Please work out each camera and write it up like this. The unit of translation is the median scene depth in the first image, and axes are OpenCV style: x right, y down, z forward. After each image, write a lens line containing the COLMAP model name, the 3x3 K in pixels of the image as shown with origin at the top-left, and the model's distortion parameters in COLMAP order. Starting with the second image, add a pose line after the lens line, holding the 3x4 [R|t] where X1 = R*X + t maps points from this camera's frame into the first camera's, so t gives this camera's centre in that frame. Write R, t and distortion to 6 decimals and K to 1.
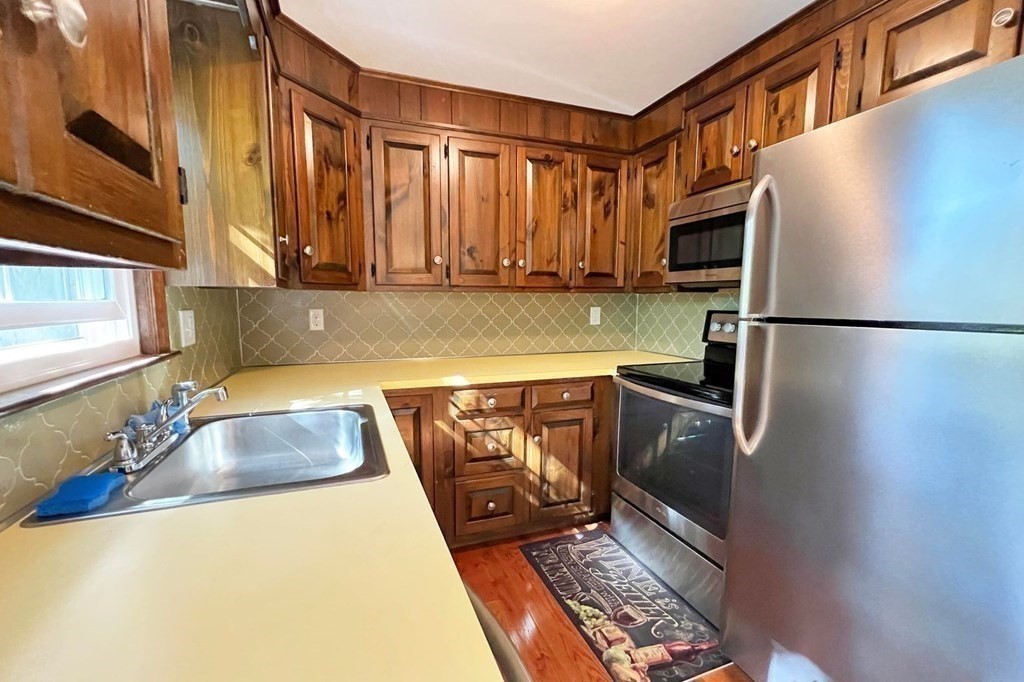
lens RADIAL K [[426.9, 0, 508.7], [0, 426.9, 346.5], [0, 0, 1]] dist [-0.001522, -0.000217]
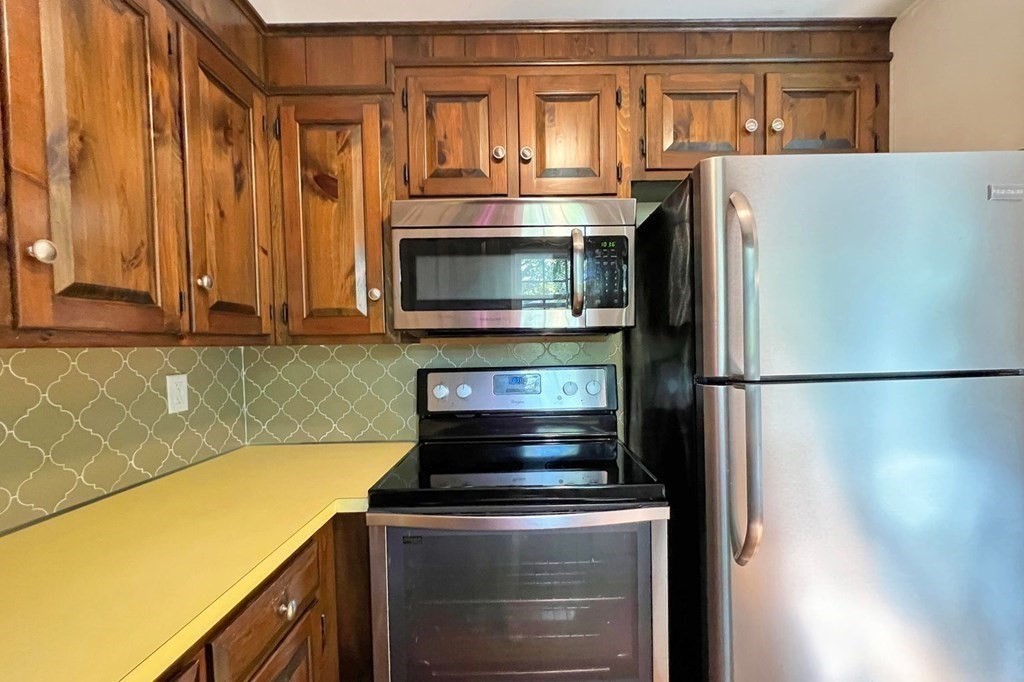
lens RADIAL K [[433.5, 0, 513.4], [0, 433.5, 356.3], [0, 0, 1]] dist [-0.000953, -0.000195]
pose [[0.350576, -0.035095, 0.935877, -0.154905], [0.121893, 0.992507, -0.008442, -0.086682], [-0.928568, 0.117036, 0.352227, 0.652045]]
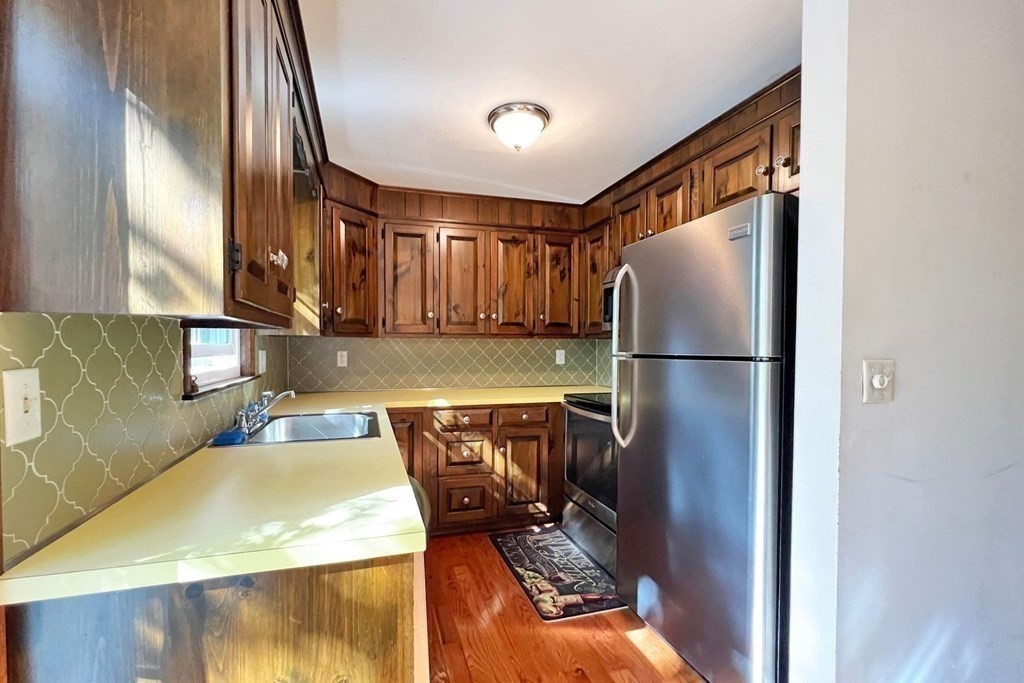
lens RADIAL K [[425.3, 0, 489.6], [0, 425.3, 353.2], [0, 0, 1]] dist [-0.001205, -0.000189]
pose [[0.996555, 0.000734, -0.082931, 0.136439], [-0.008264, 0.995863, -0.090492, 0.040786], [0.082521, 0.090866, 0.992438, -0.324348]]
